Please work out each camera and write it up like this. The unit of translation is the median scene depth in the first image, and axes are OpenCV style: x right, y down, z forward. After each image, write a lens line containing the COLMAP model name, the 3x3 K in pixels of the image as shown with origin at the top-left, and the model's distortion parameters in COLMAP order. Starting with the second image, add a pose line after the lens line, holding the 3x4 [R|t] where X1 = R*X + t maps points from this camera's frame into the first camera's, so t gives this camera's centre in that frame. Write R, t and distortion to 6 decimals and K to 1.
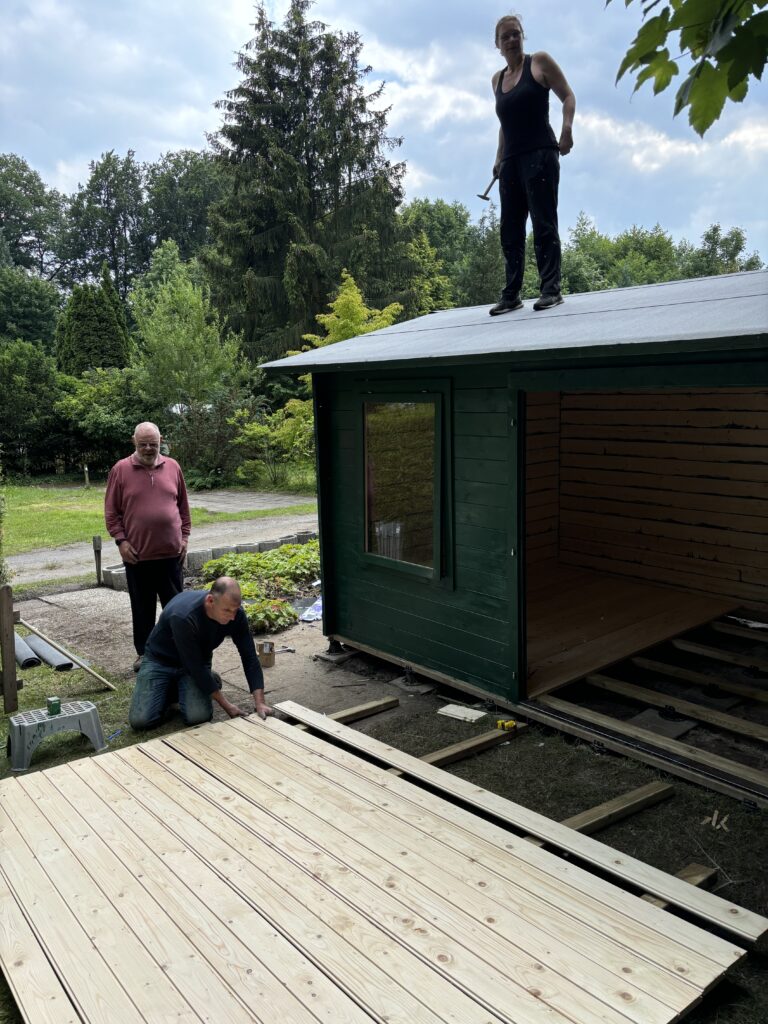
lens RADIAL K [[766.1, 0, 375.5], [0, 766.1, 517.9], [0, 0, 1]] dist [0.038764, -0.046936]
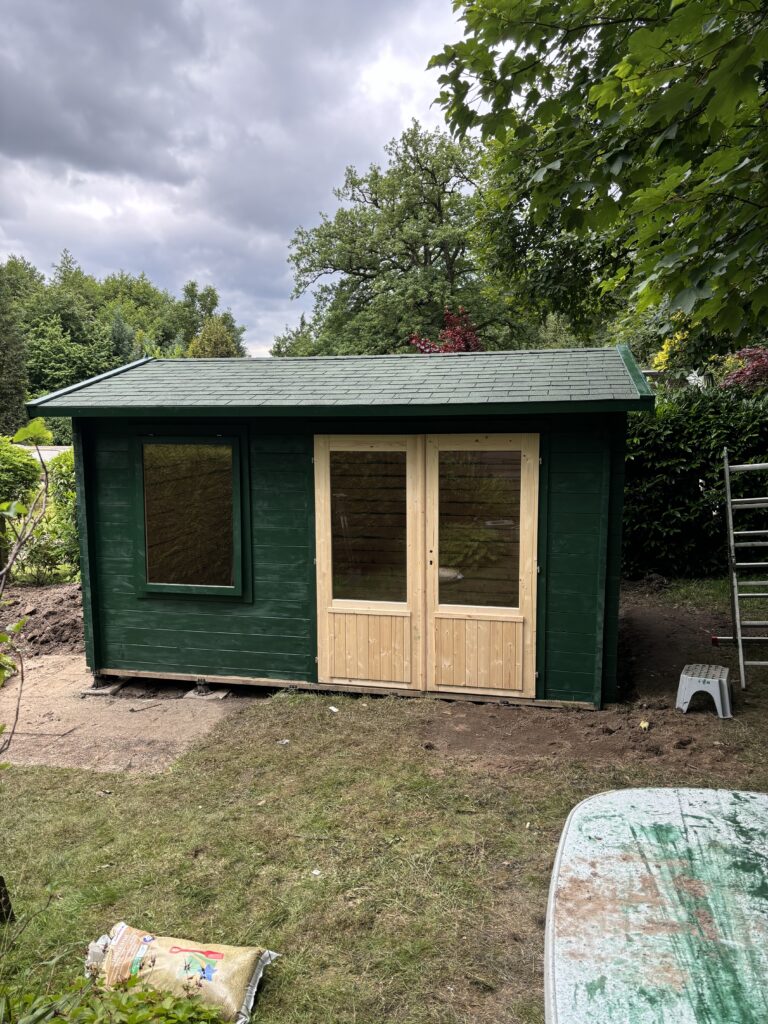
lens RADIAL K [[766.1, 0, 376.8], [0, 766.1, 516.9], [0, 0, 1]] dist [0.038764, -0.046936]
pose [[0.792835, -0.059465, 0.606529, -0.071216], [0.089532, 0.995795, -0.019404, 0.000590], [-0.602824, 0.069688, 0.794825, -0.010484]]
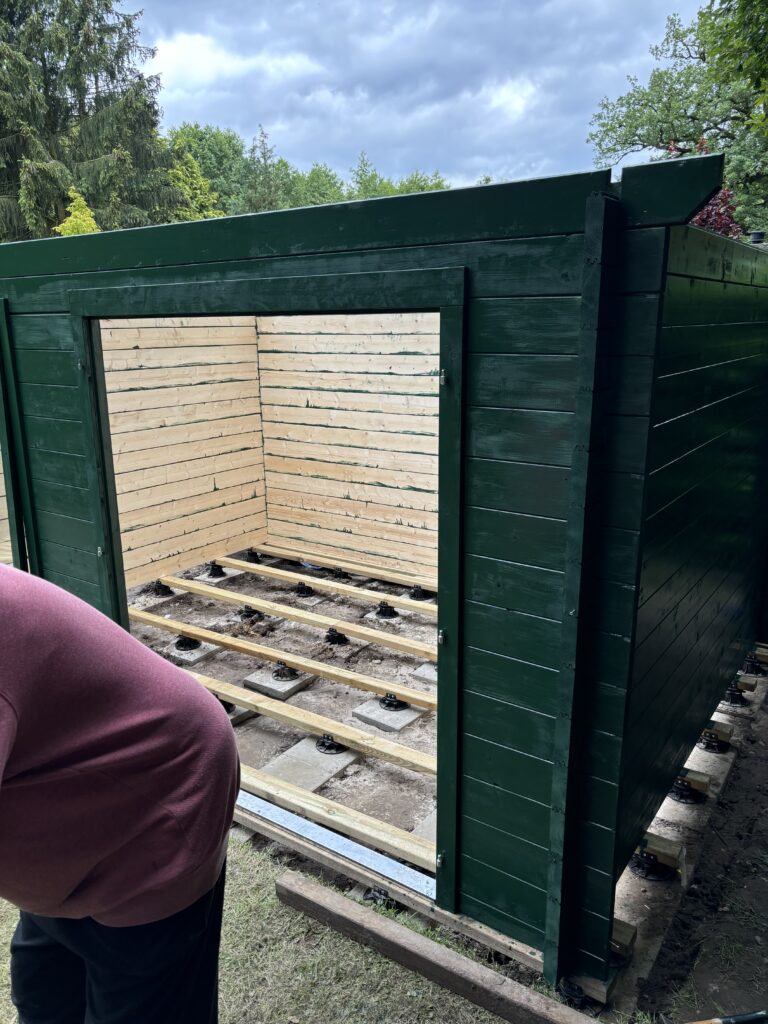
lens RADIAL K [[766.1, 0, 375.8], [0, 766.1, 518.0], [0, 0, 1]] dist [0.038764, -0.046936]
pose [[0.967430, -0.044873, 0.249128, 0.035391], [0.027899, 0.997068, 0.071252, -0.004167], [-0.251595, -0.061981, 0.965846, 0.035882]]
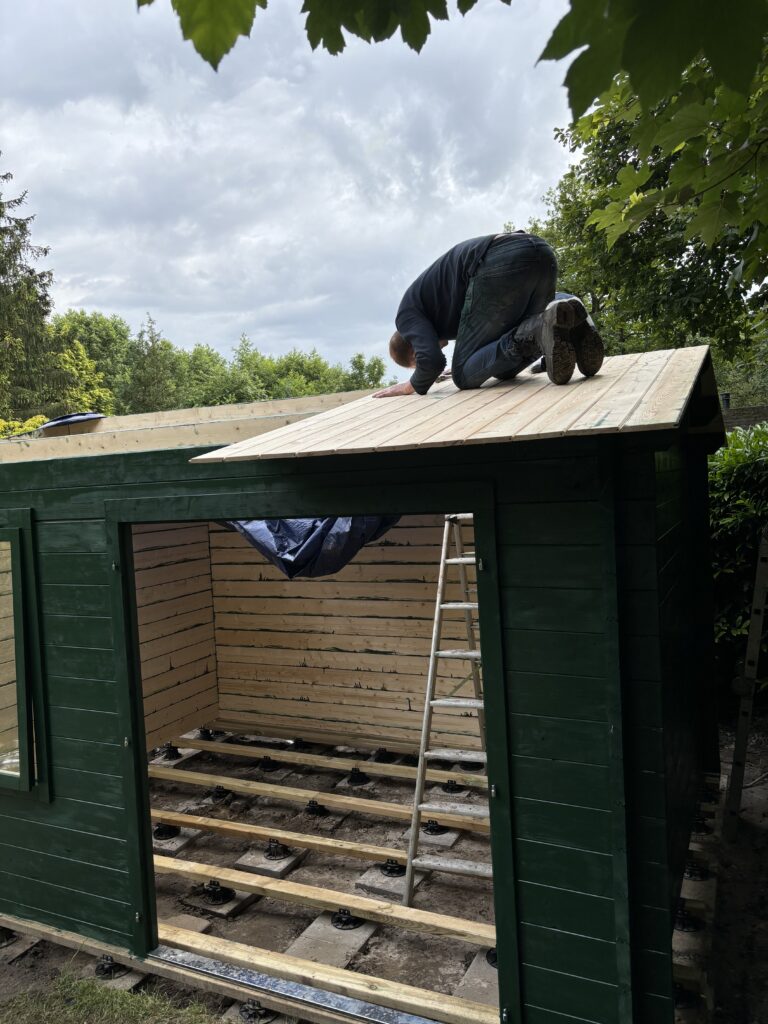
lens RADIAL K [[766.1, 0, 378.3], [0, 766.1, 506.0], [0, 0, 1]] dist [0.038764, -0.046936]
pose [[0.915435, -0.034539, 0.400982, 0.015972], [0.096965, 0.985890, -0.136448, -0.007559], [-0.390611, 0.163791, 0.905867, 0.028930]]
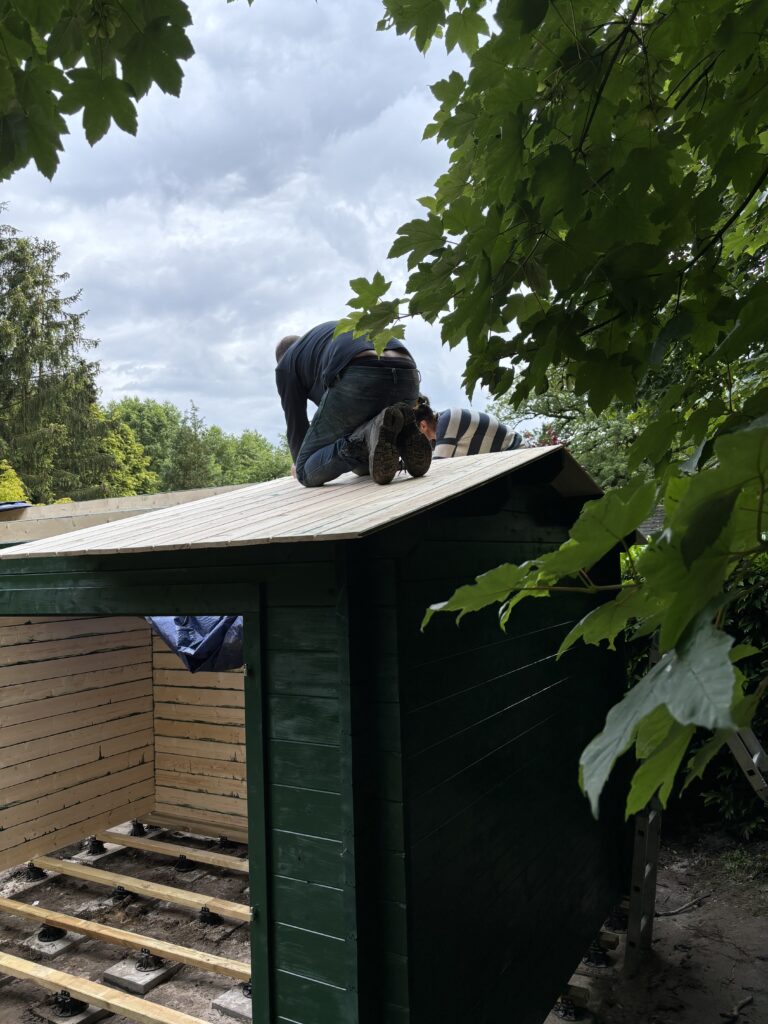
lens RADIAL K [[766.1, 0, 377.0], [0, 766.1, 512.7], [0, 0, 1]] dist [0.038764, -0.046936]
pose [[0.941104, 0.018079, 0.337634, 0.043682], [0.067591, 0.968355, -0.240250, -0.007204], [-0.331293, 0.248921, 0.910101, 0.018804]]
